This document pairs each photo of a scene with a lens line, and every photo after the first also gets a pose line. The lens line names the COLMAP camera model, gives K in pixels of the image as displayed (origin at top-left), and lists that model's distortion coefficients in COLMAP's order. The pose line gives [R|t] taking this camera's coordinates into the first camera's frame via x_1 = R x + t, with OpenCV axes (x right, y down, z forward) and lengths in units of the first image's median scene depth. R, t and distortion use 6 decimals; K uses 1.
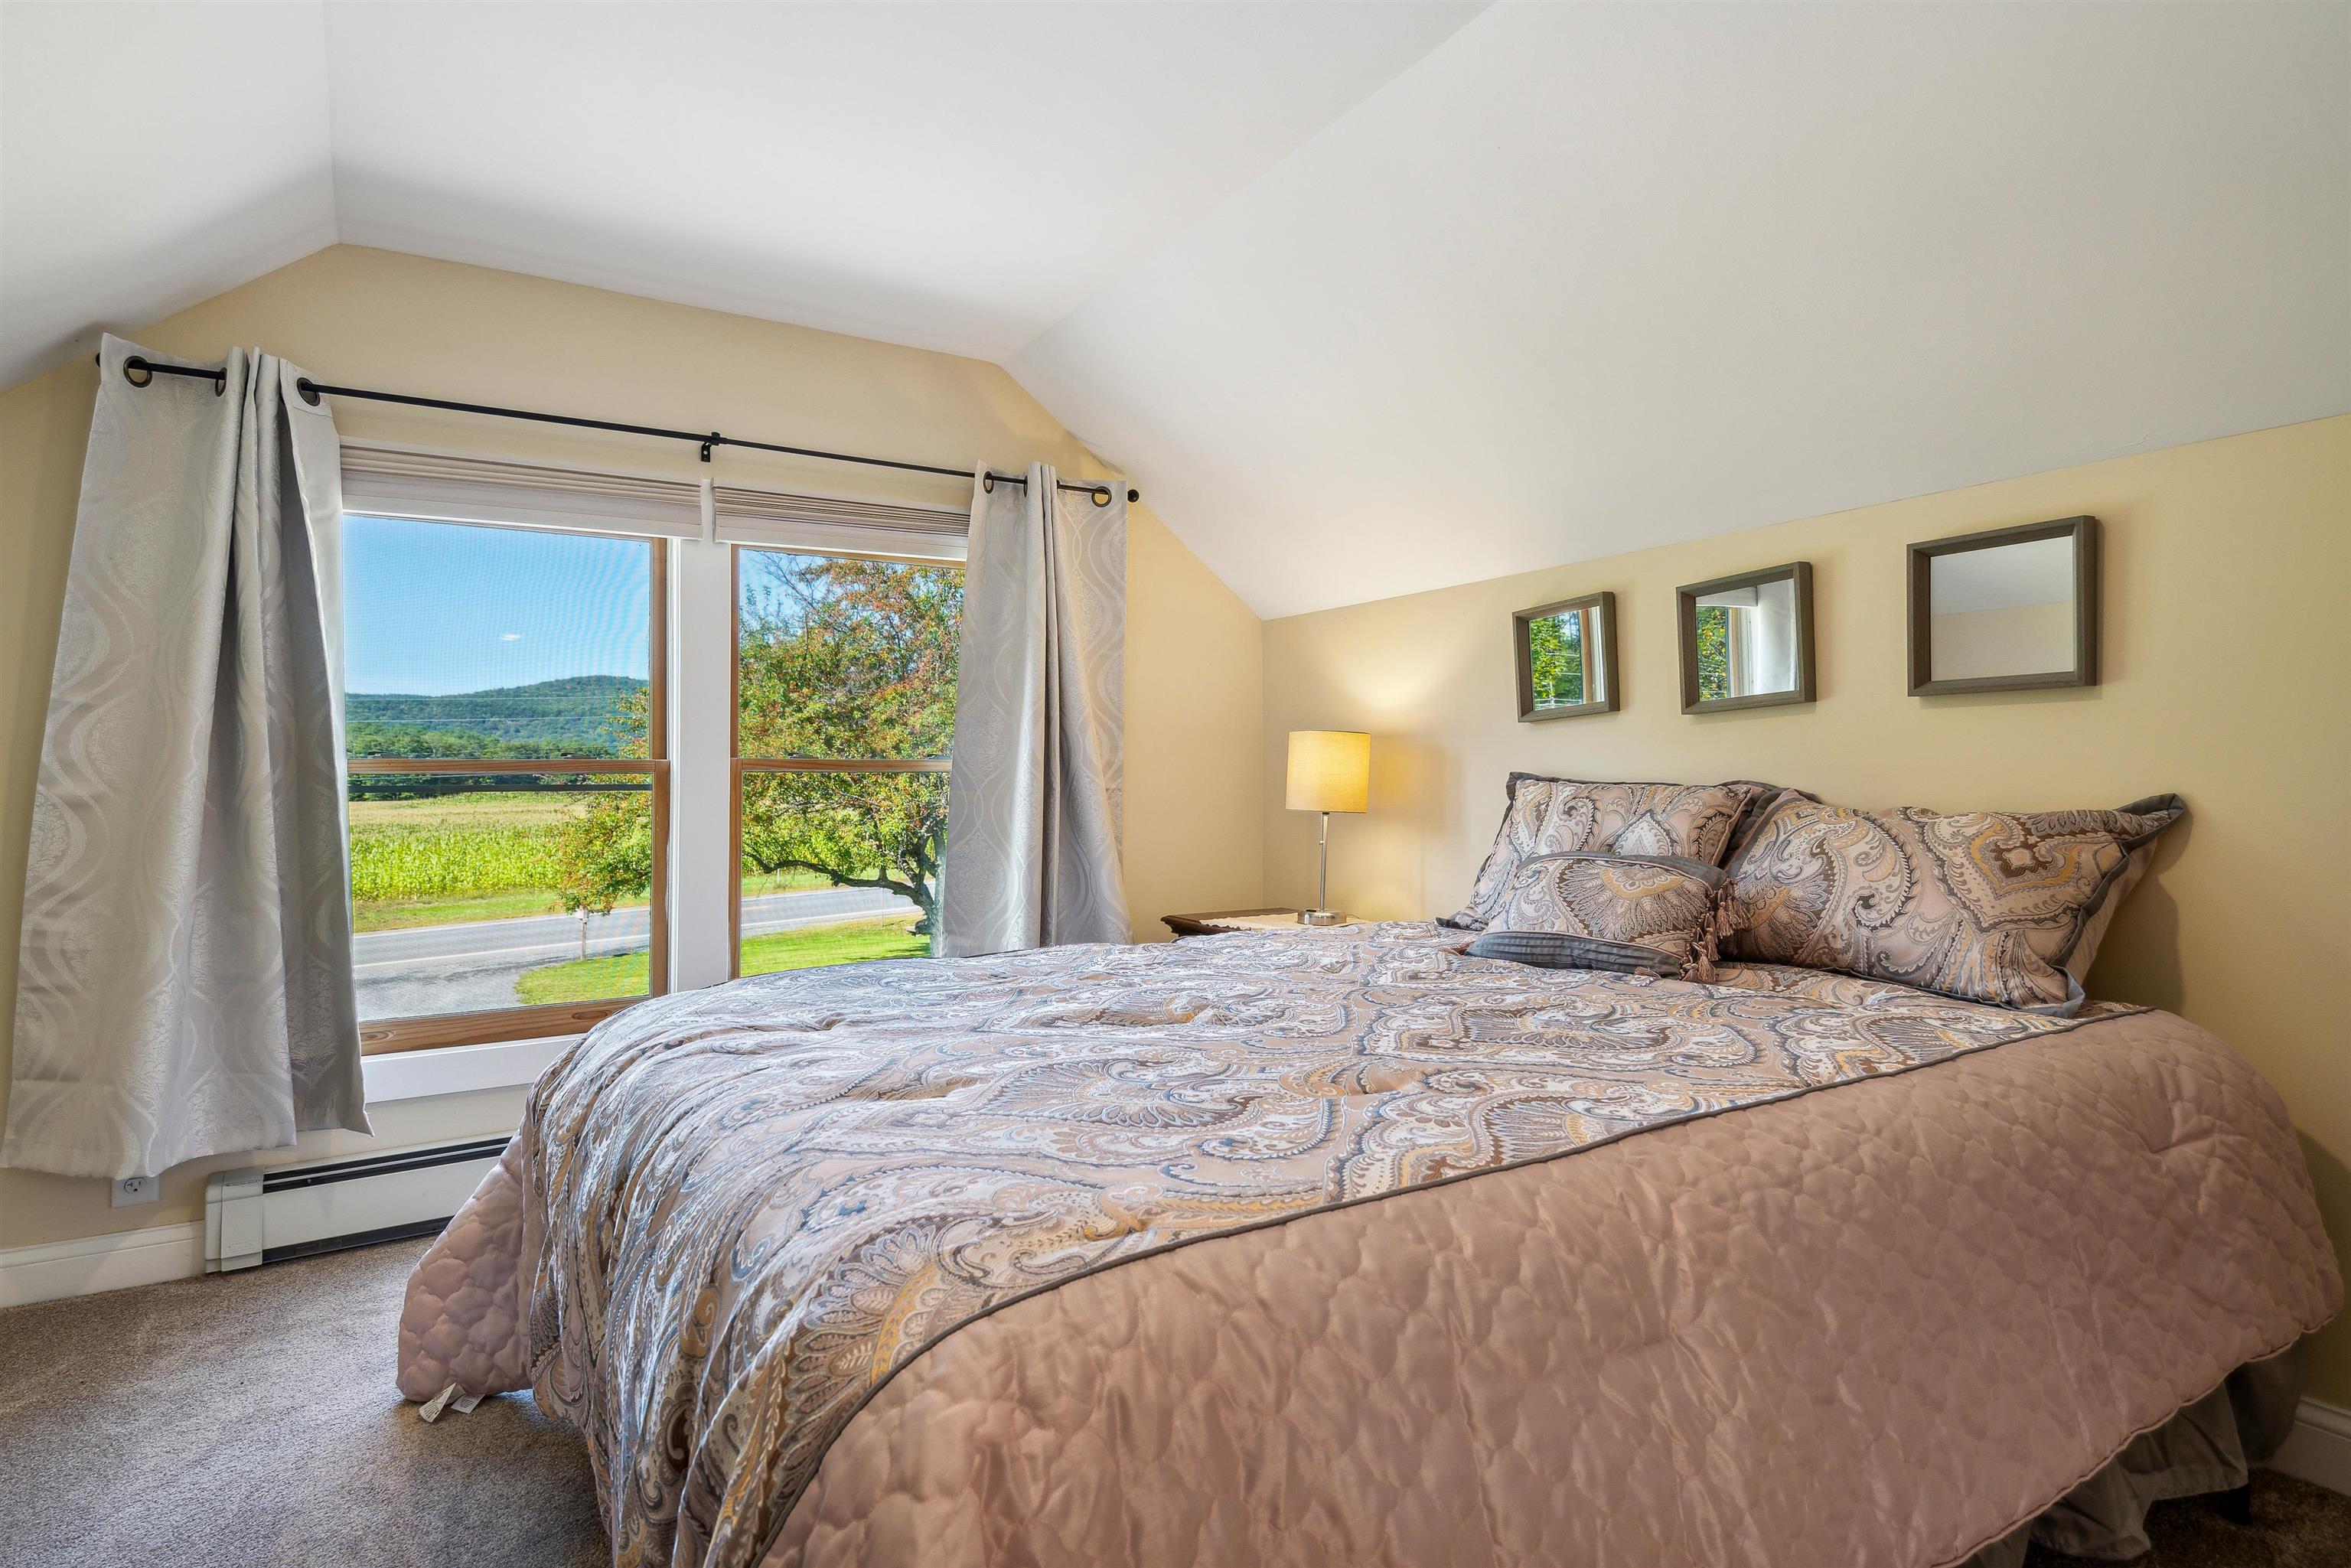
lens RADIAL K [[1218.6, 0, 1174.0], [0, 1218.6, 780.6], [0, 0, 1]] dist [0.004304, 0.000029]
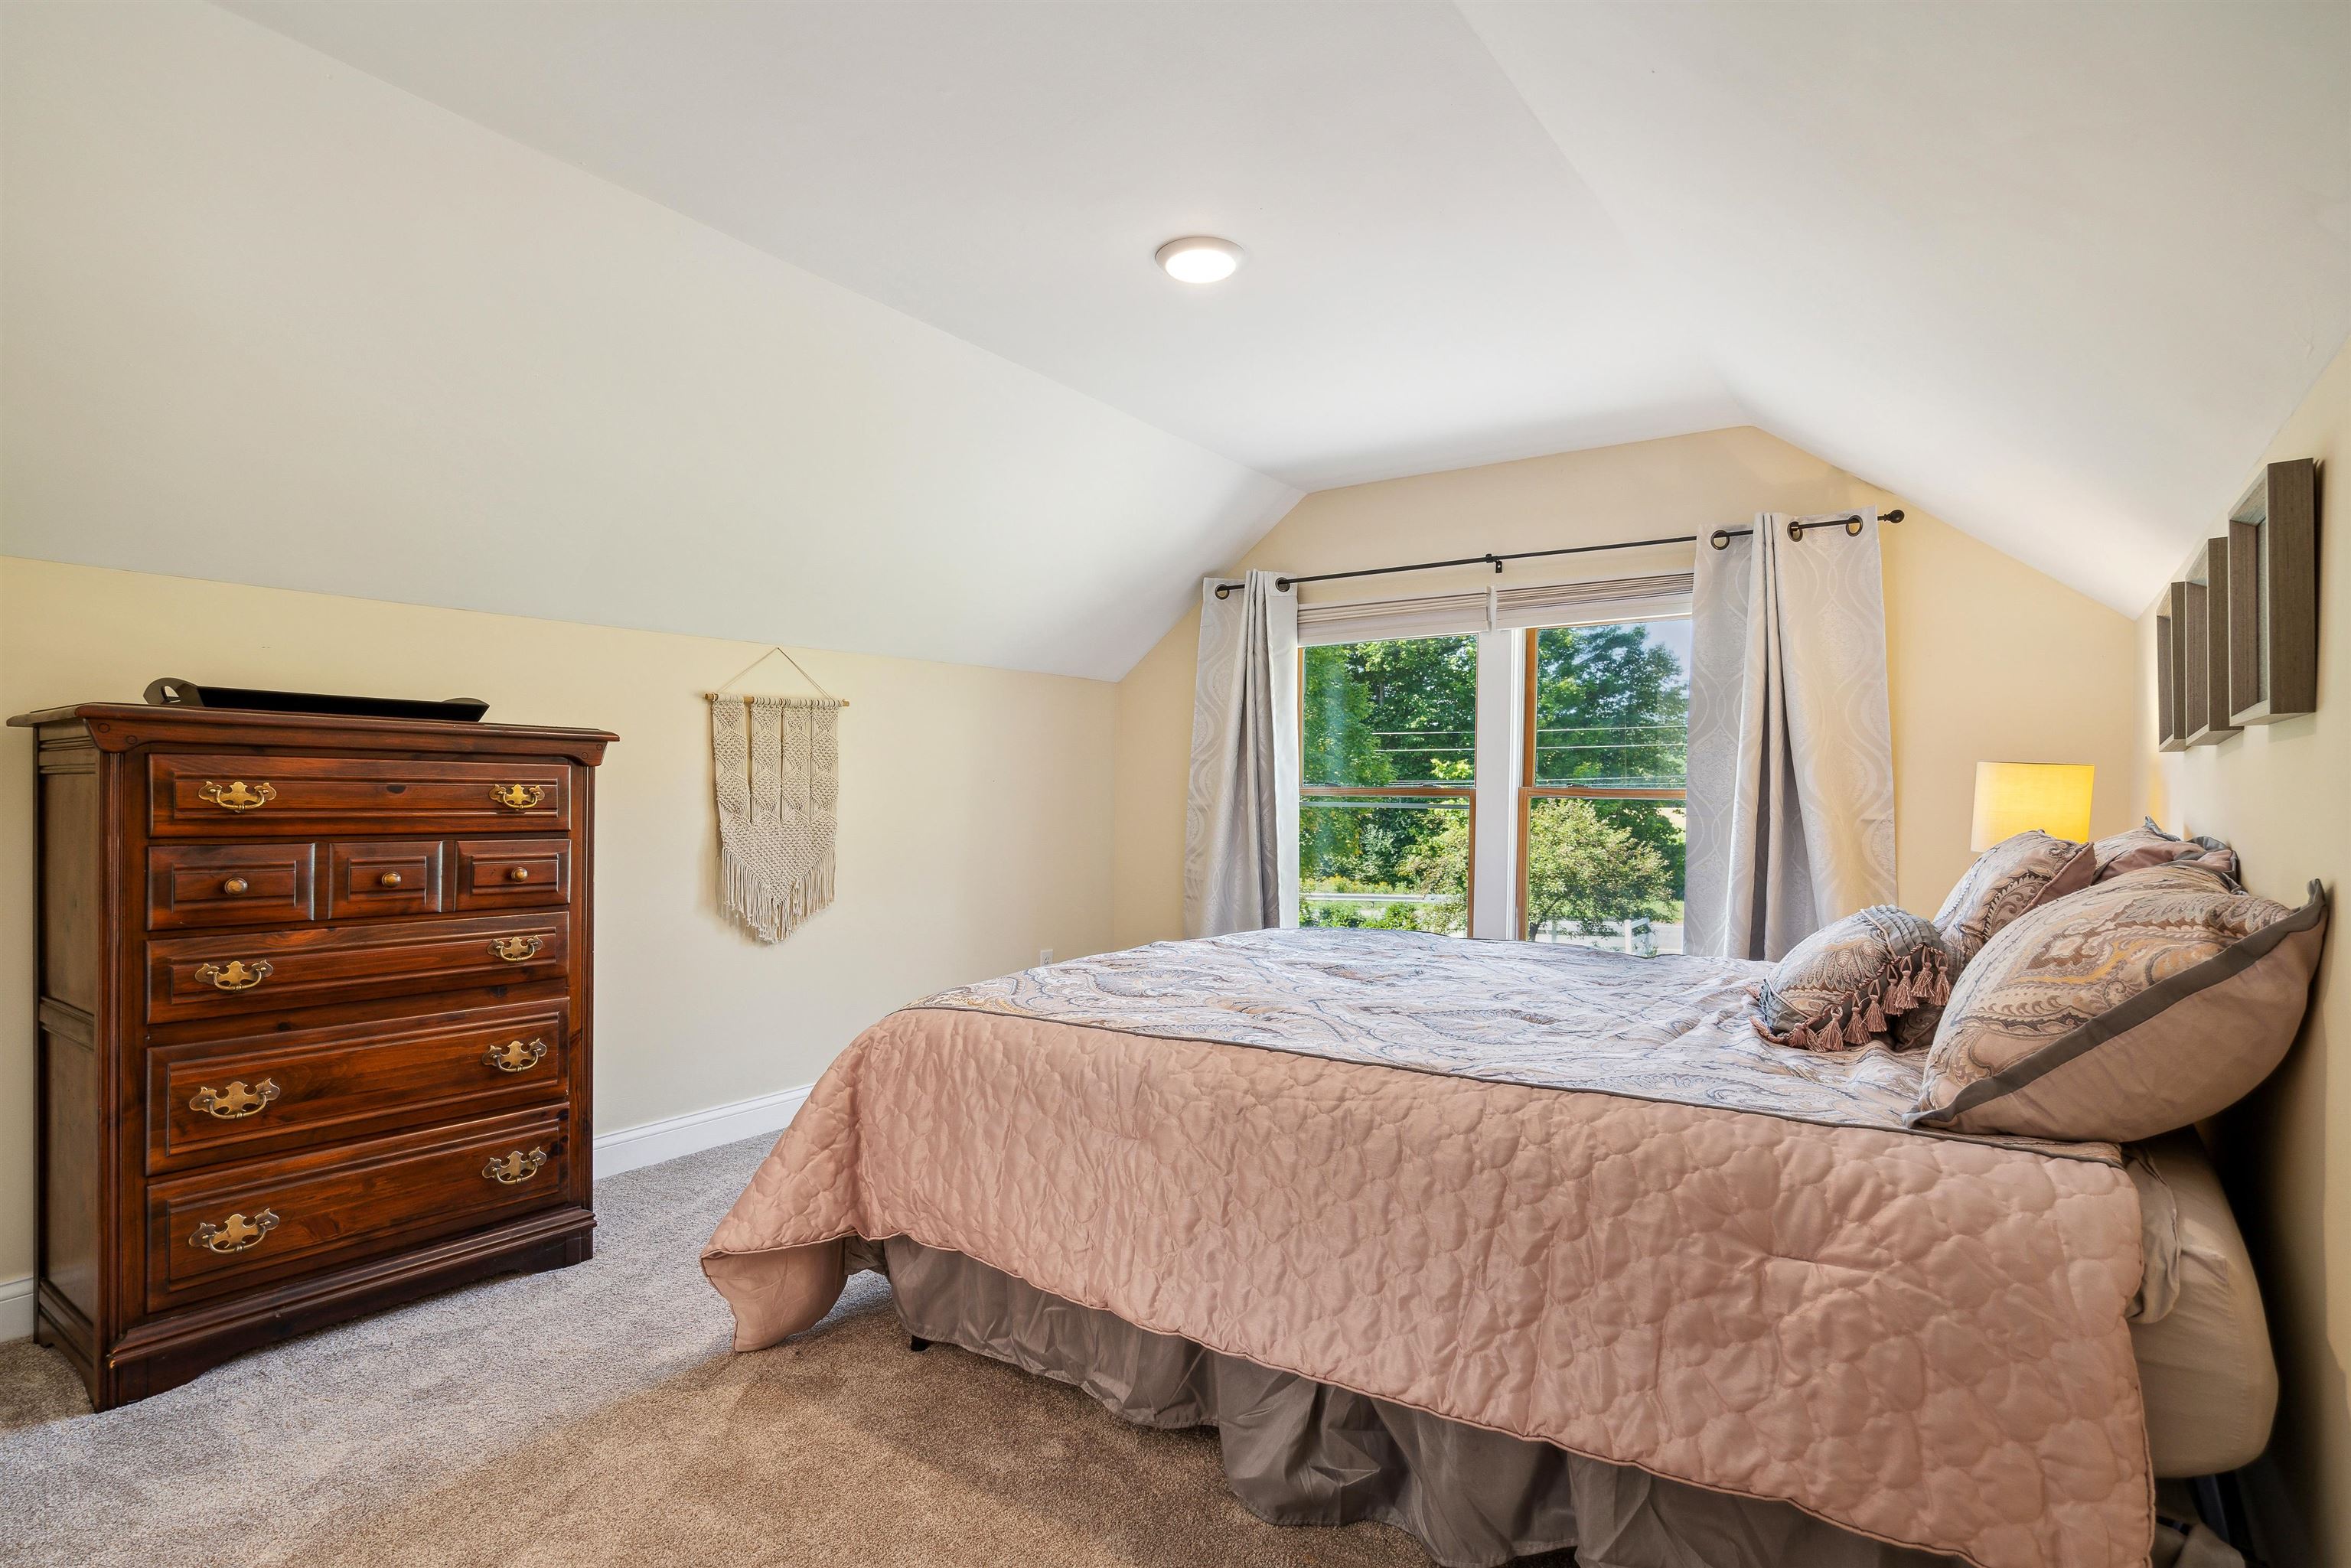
lens RADIAL K [[1195.2, 0, 1182.1], [0, 1195.2, 788.6], [0, 0, 1]] dist [-0.003973, -0.000278]
pose [[0.399974, 0.009658, -0.916475, 0.843278], [-0.013860, 0.999894, 0.004488, -0.021258], [0.916422, 0.010907, 0.400066, 0.153847]]
